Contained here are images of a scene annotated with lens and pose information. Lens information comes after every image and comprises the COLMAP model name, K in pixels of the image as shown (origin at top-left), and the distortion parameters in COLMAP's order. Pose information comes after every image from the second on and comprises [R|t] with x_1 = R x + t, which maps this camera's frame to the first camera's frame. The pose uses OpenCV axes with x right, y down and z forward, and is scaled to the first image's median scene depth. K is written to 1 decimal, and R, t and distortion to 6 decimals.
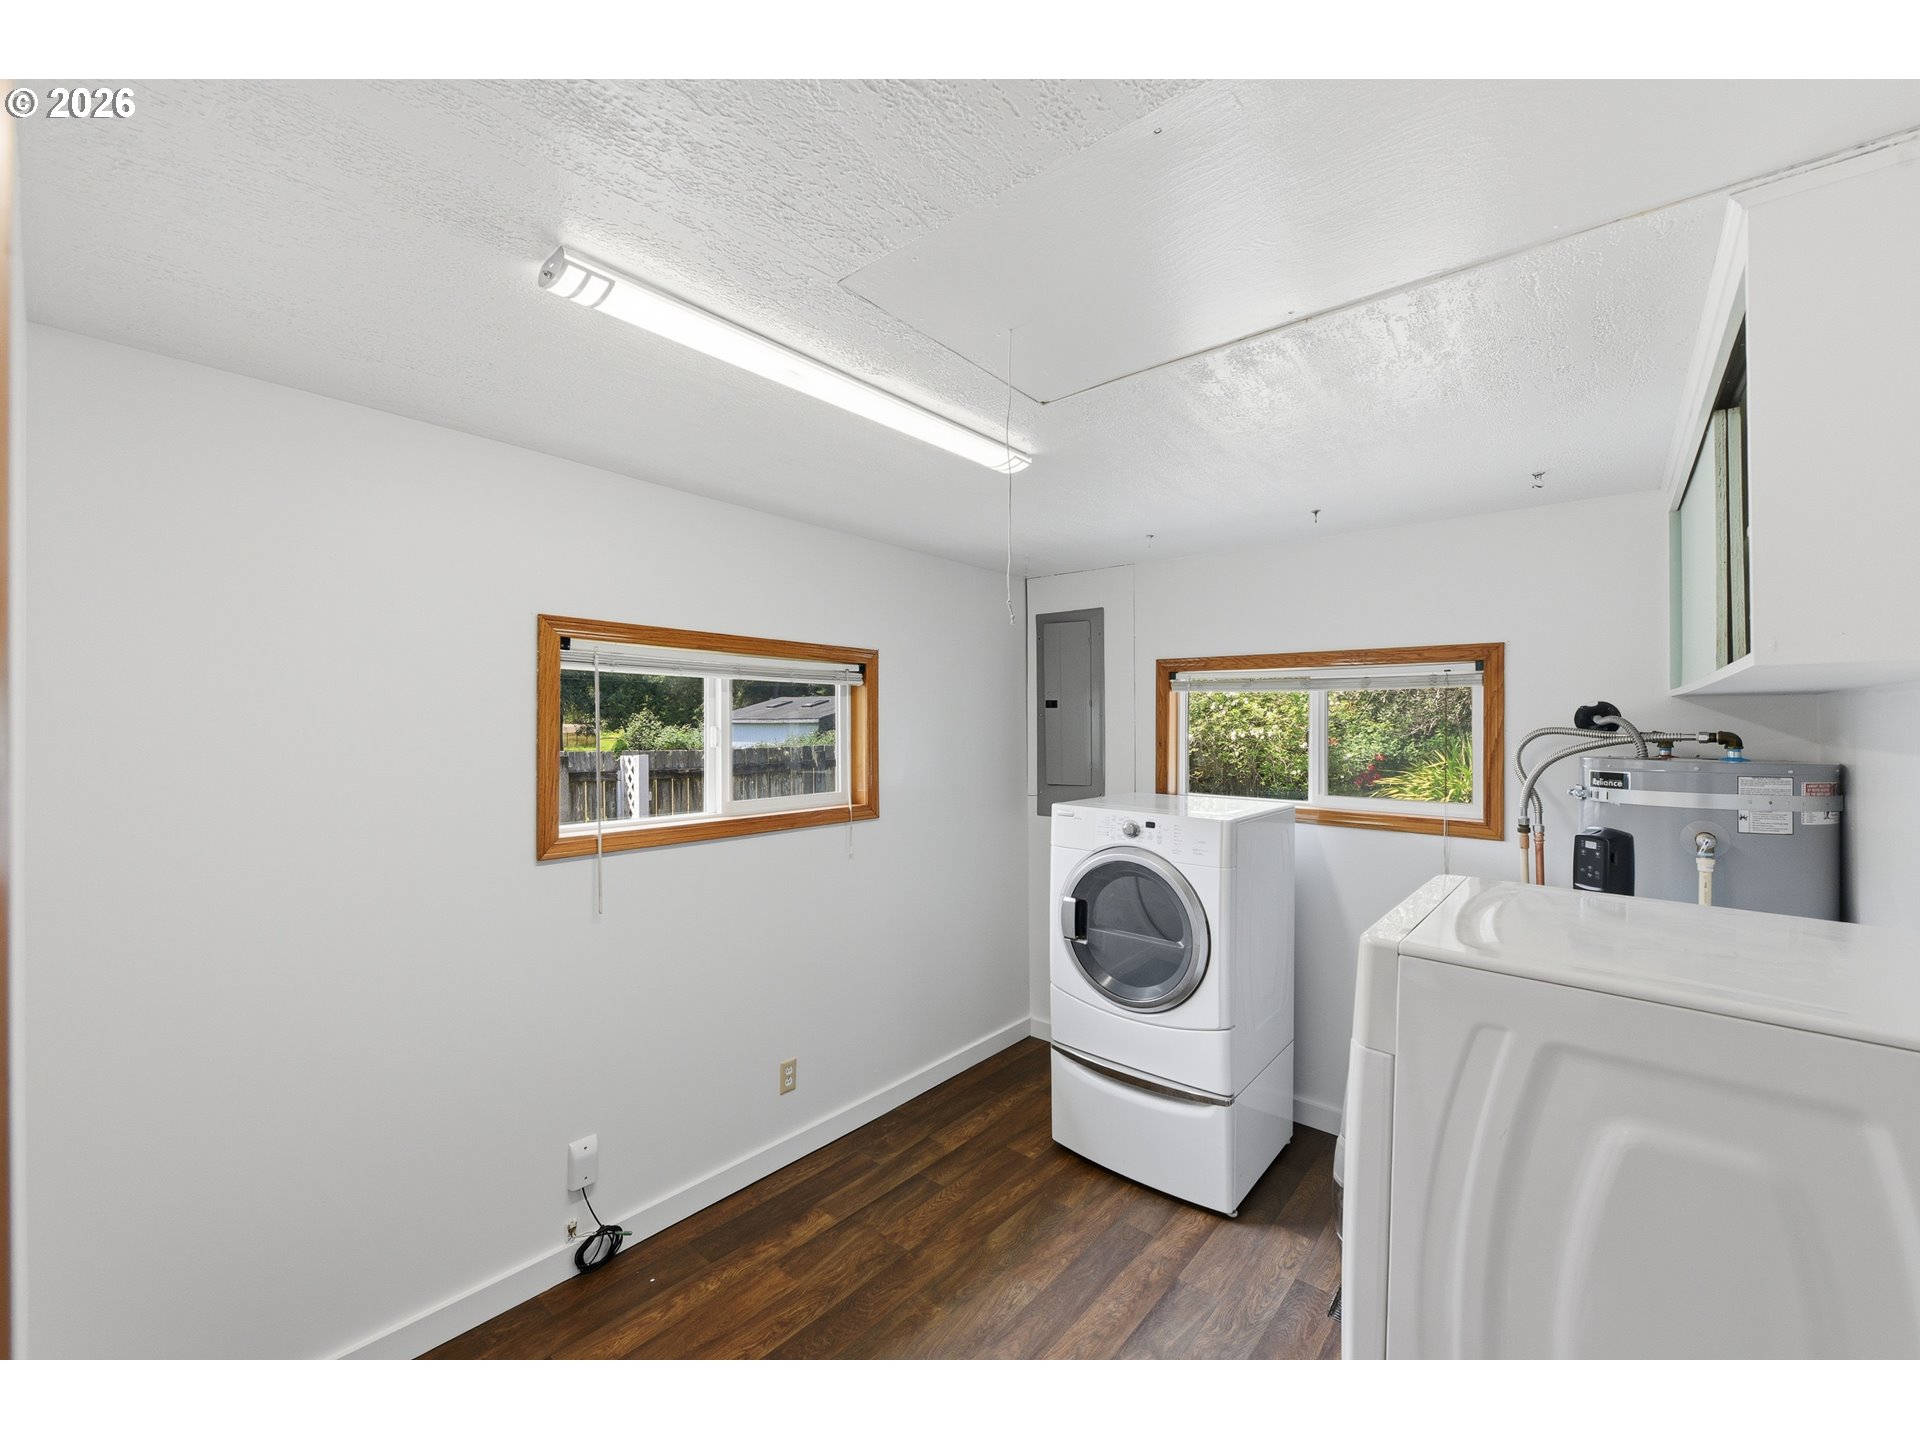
lens RADIAL K [[768.9, 0, 961.9], [0, 768.9, 722.8], [0, 0, 1]] dist [0.000719, -0.000031]
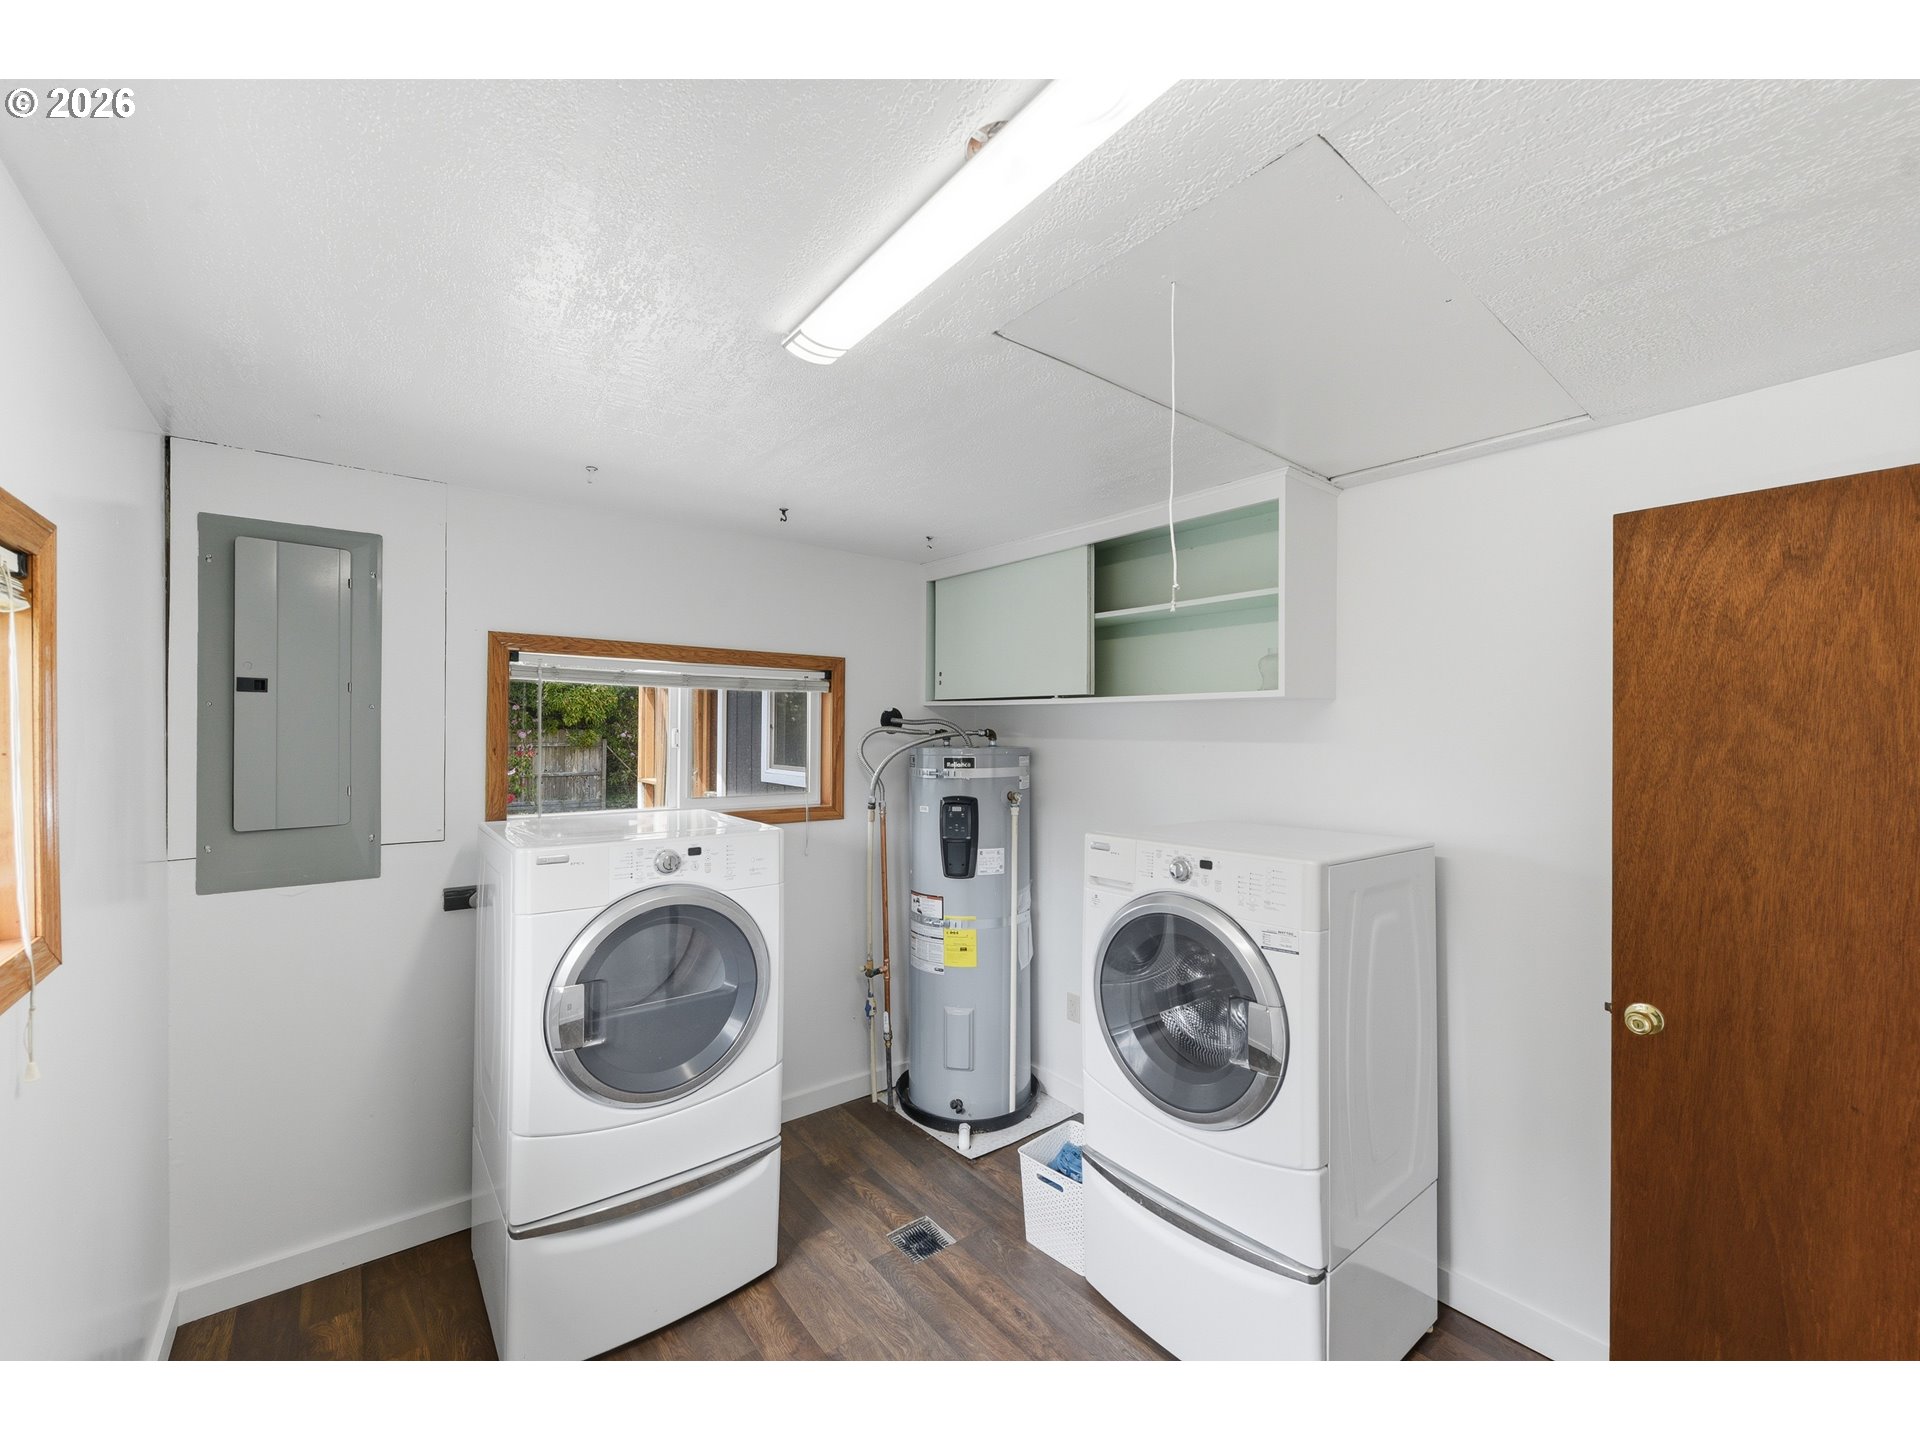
lens RADIAL K [[768.9, 0, 962.2], [0, 768.9, 725.7], [0, 0, 1]] dist [0.000719, -0.000031]
pose [[0.197183, 0.000961, 0.980366, -0.490745], [-0.005086, 0.999987, 0.000043, 0.003241], [-0.980354, -0.004994, 0.197185, 0.603046]]
